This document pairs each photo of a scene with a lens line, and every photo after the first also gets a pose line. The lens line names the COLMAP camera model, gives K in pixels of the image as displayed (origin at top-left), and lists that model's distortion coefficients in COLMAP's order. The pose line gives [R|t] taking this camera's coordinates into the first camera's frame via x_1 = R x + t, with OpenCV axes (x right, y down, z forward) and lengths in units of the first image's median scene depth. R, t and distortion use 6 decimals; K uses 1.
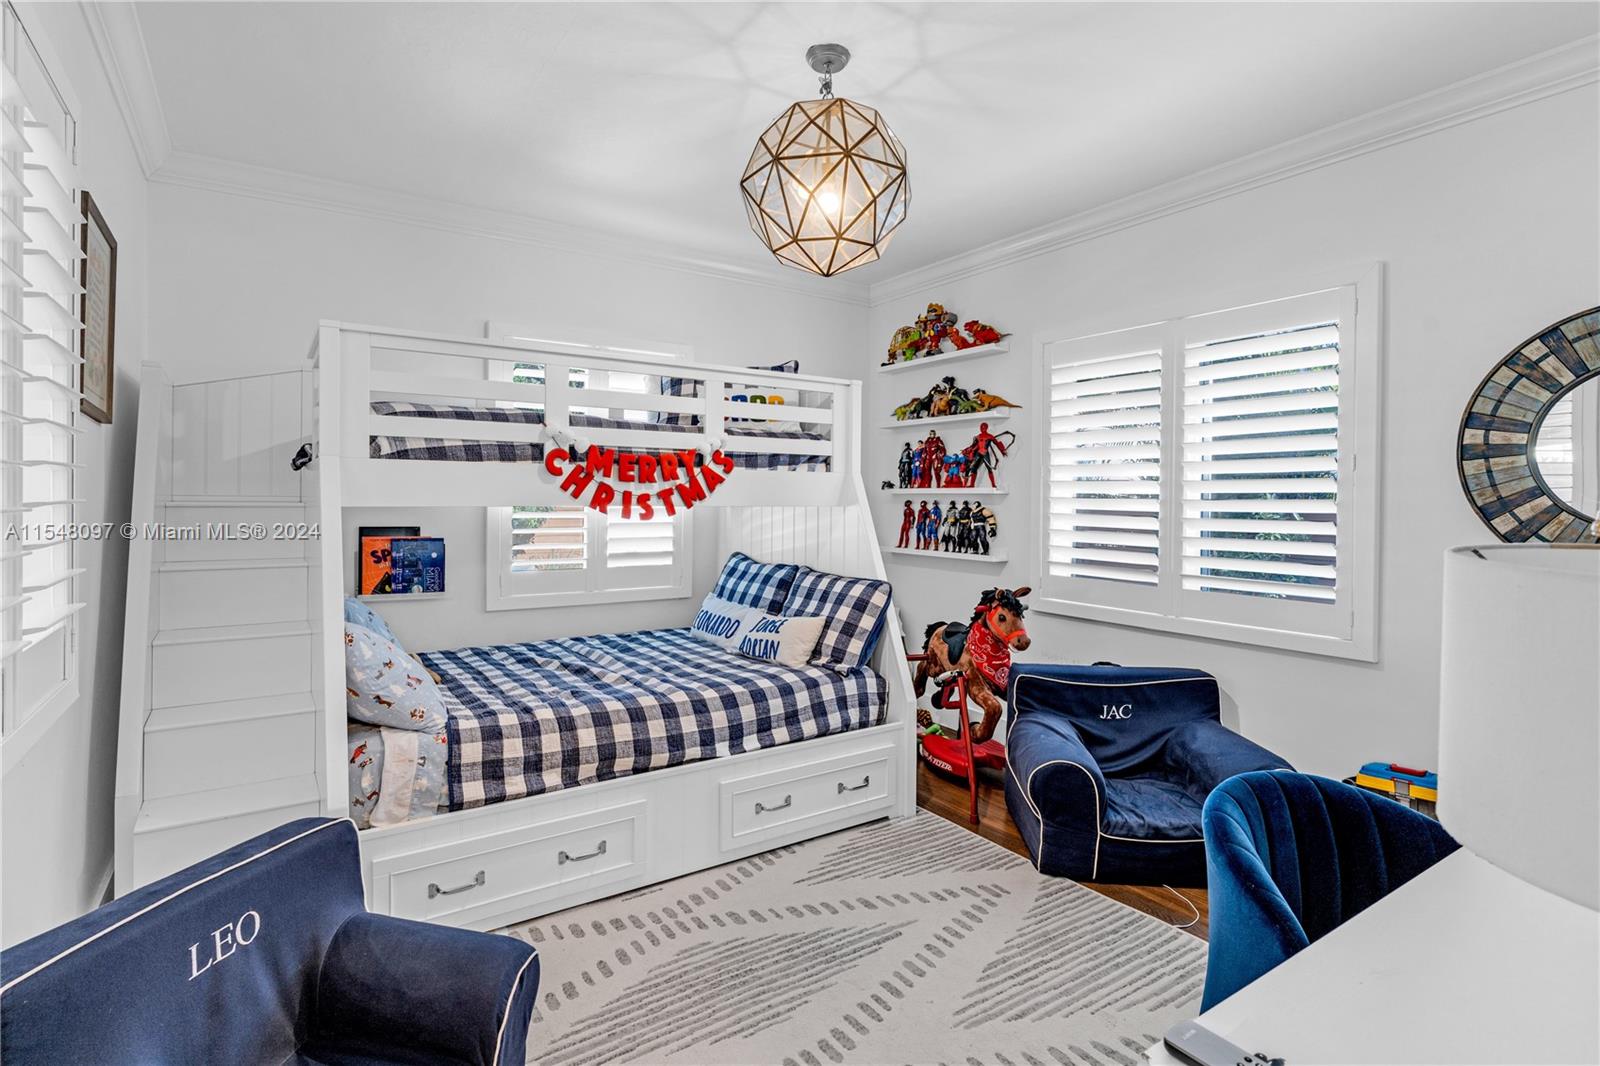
lens RADIAL K [[793.6, 0, 796.6], [0, 793.6, 522.1], [0, 0, 1]] dist [0.000133, 0.000375]
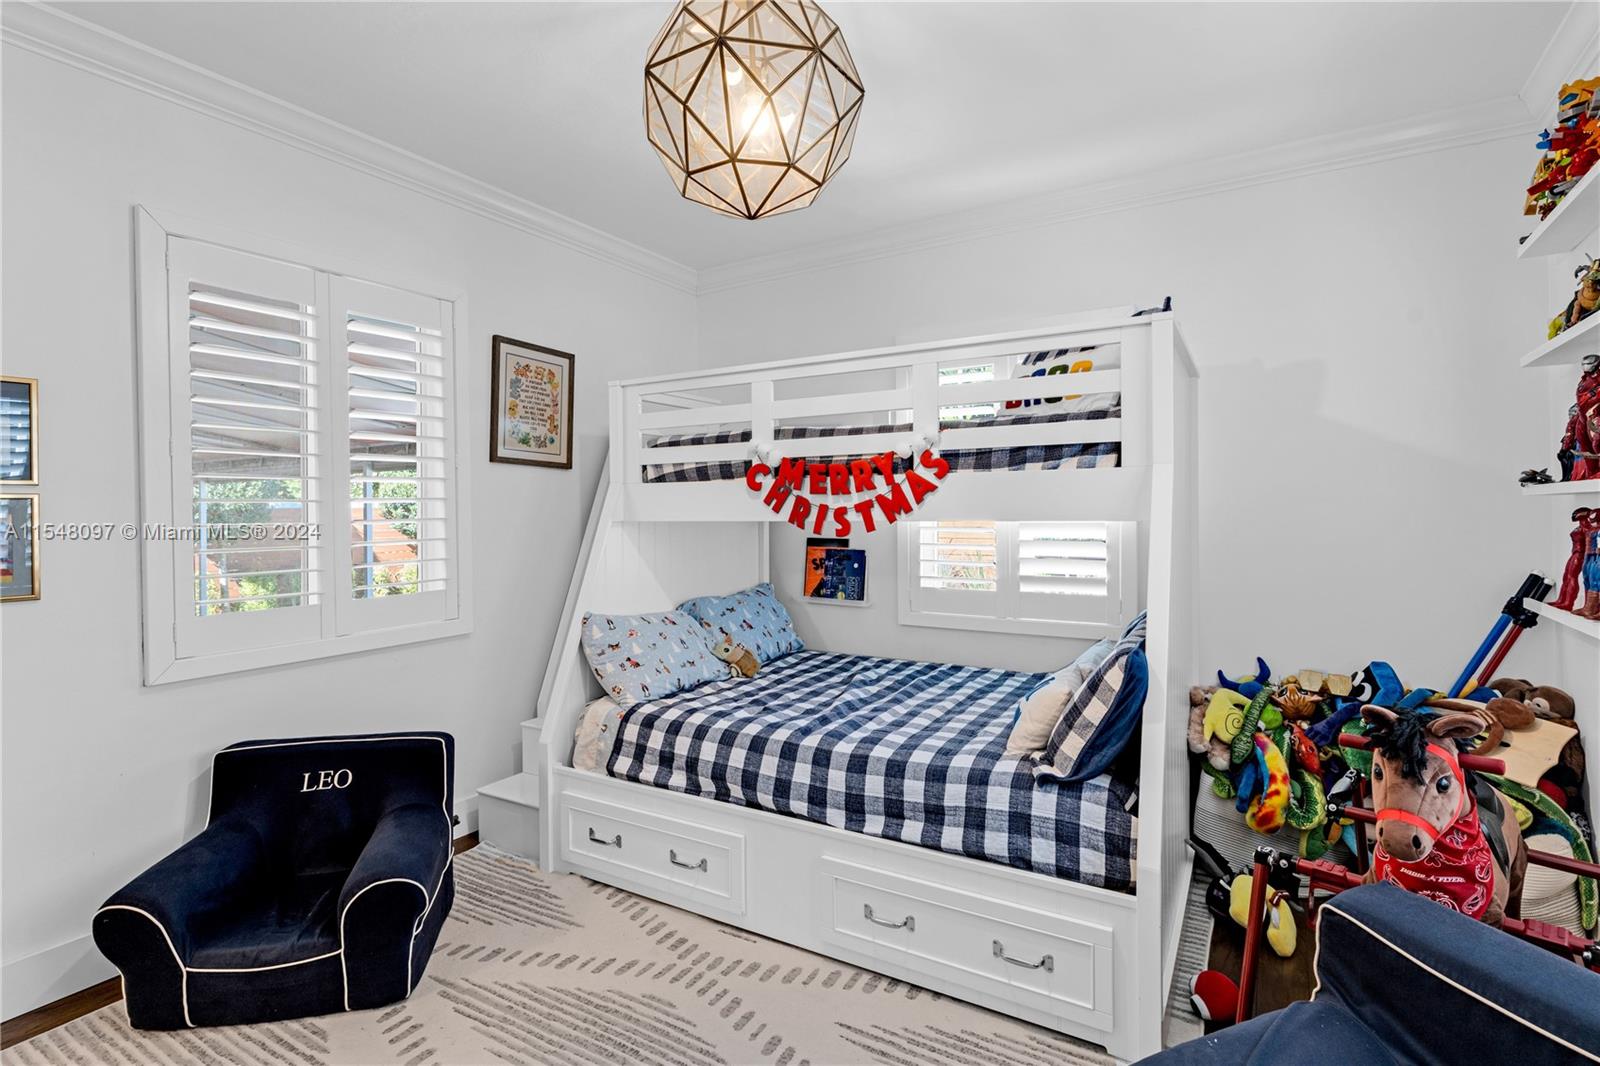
lens RADIAL K [[793.6, 0, 796.6], [0, 793.6, 522.1], [0, 0, 1]] dist [0.000133, 0.000375]
pose [[0.416675, 0.002614, -0.909052, 0.602999], [-0.016142, 0.999859, -0.004524, -0.013906], [0.908912, 0.016559, 0.416658, 0.586285]]
